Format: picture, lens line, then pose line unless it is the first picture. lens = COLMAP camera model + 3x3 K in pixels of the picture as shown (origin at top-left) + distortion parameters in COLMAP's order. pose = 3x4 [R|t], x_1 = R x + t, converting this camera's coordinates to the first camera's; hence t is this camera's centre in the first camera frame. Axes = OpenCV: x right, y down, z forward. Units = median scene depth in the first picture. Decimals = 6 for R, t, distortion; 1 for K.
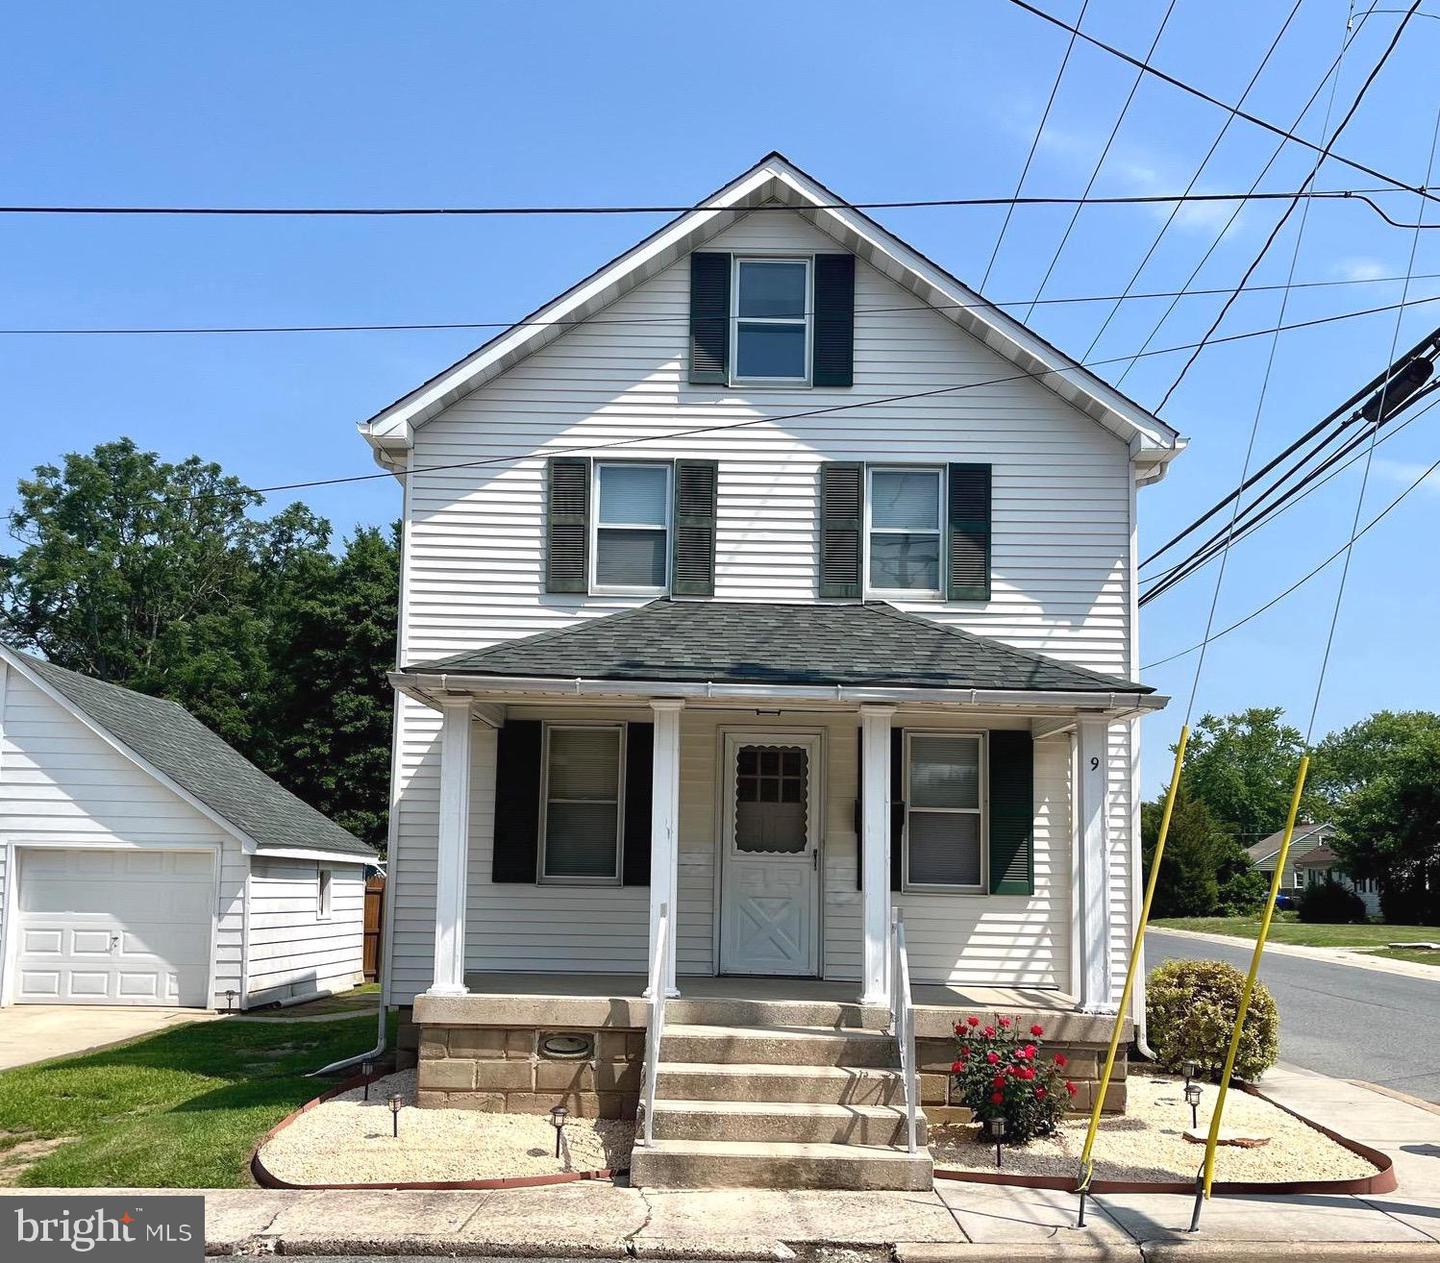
lens RADIAL K [[1469.2, 0, 706.7], [0, 1469.2, 708.6], [0, 0, 1]] dist [0.029697, 0.000000]
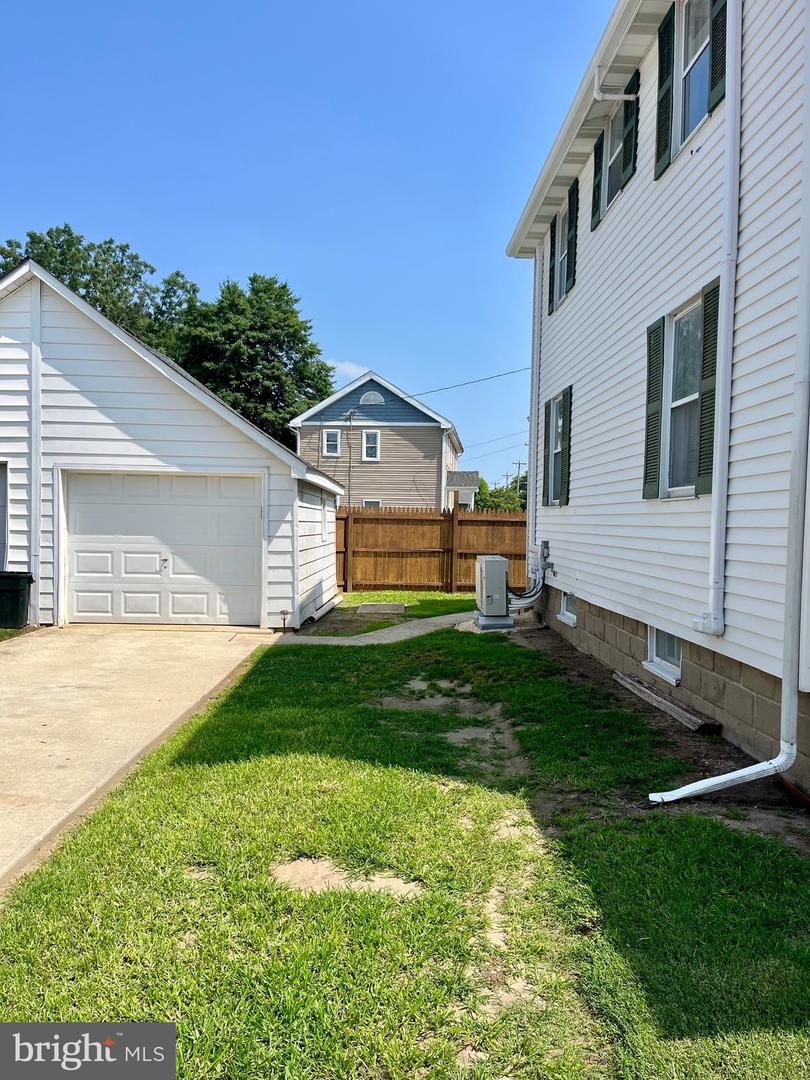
lens RADIAL K [[809.9, 0, 412.4], [0, 809.9, 538.4], [0, 0, 1]] dist [0.043015, -0.055957]
pose [[0.999459, -0.000781, 0.032866, -0.375317], [-0.003971, 0.989529, 0.144281, 0.089183], [-0.032635, -0.144333, 0.988991, 0.667133]]
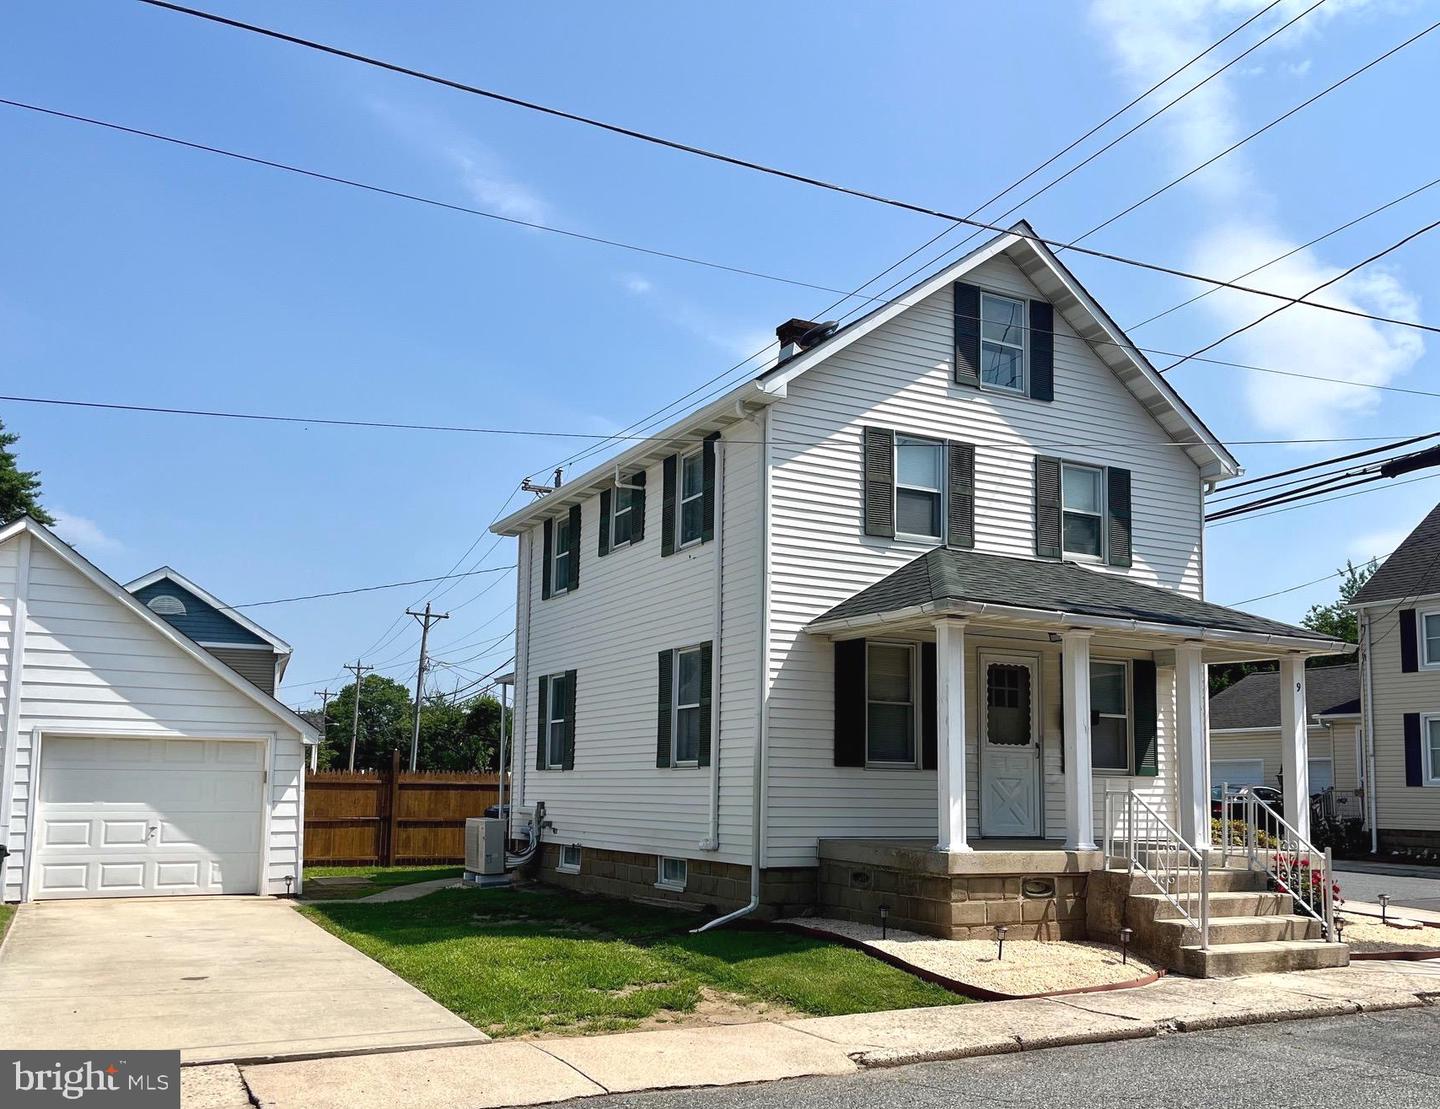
lens RADIAL K [[1294.6, 0, 759.3], [0, 1294.6, 629.3], [0, 0, 1]] dist [0.028971, 0.000000]
pose [[0.875142, 0.051234, 0.481146, -0.714221], [-0.053069, 0.998543, -0.009803, 0.016783], [-0.480947, -0.016955, 0.876586, 0.078890]]
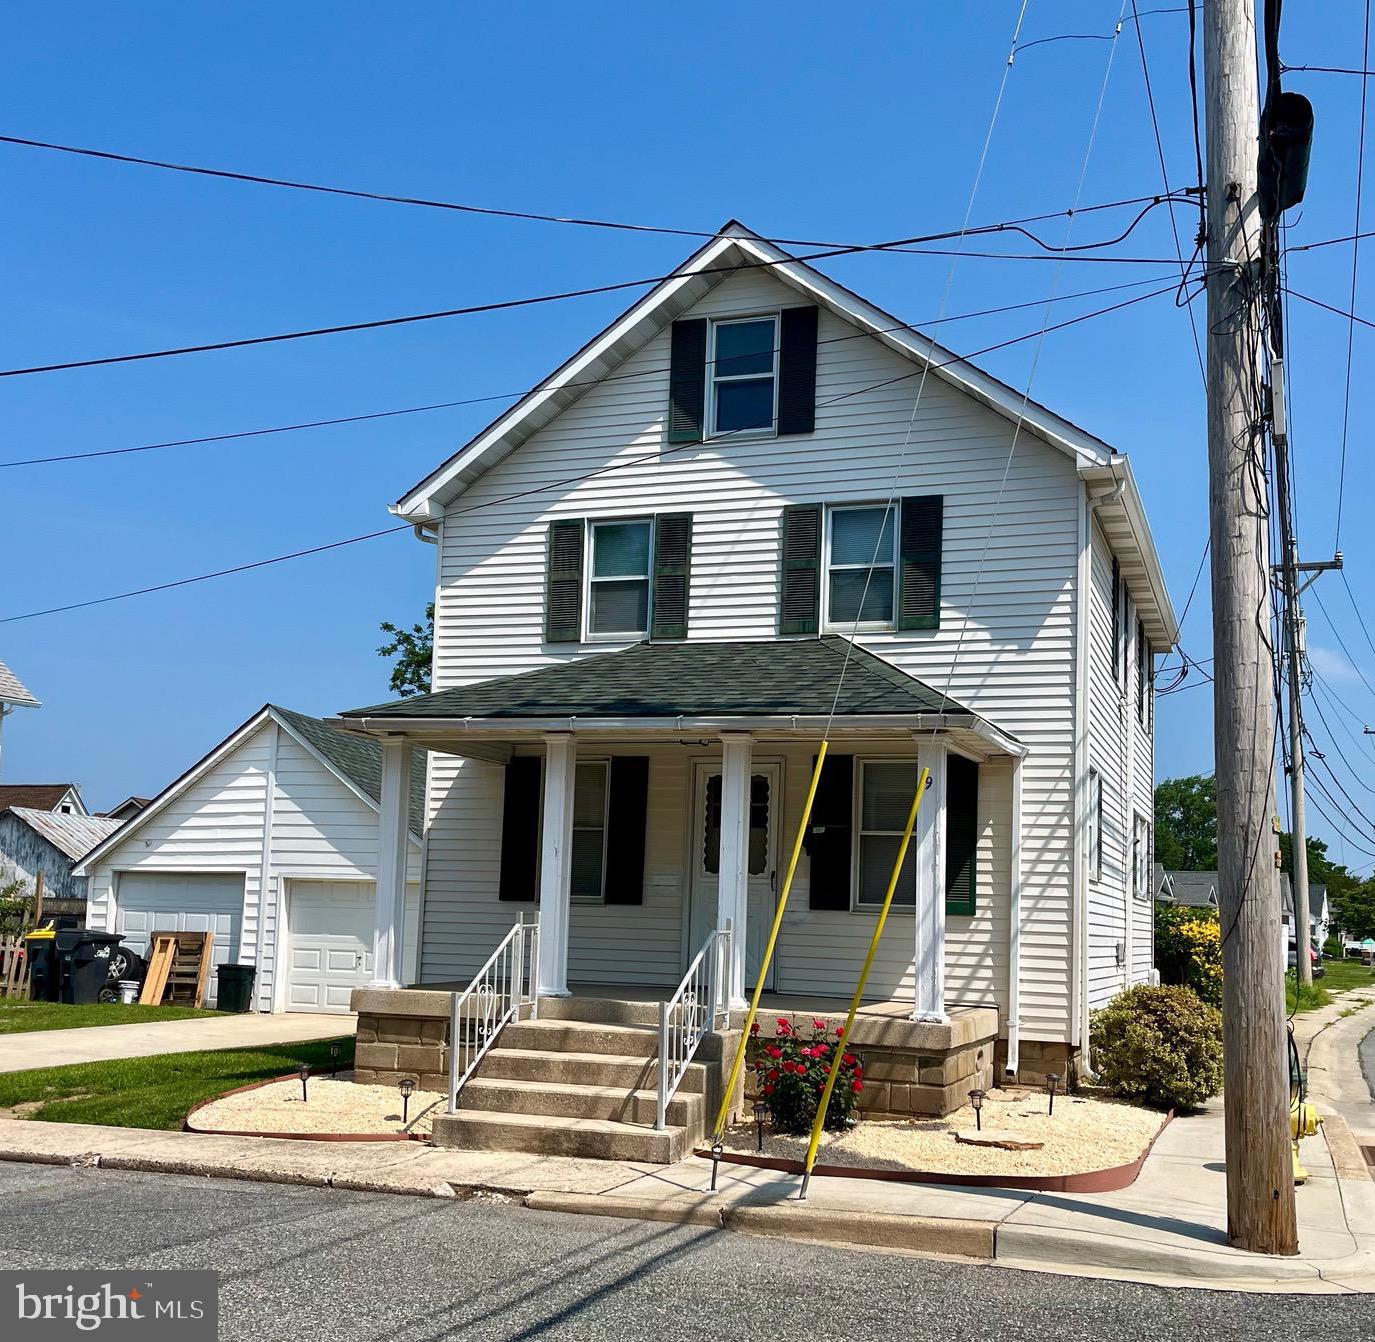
lens RADIAL K [[1525.3, 0, 715.6], [0, 1525.3, 758.5], [0, 0, 1]] dist [0.038510, 0.000000]
pose [[0.944945, -0.024868, -0.326282, 0.389716], [0.025270, 0.999676, -0.003008, 0.016106], [0.326252, -0.005403, 0.945268, -0.056857]]
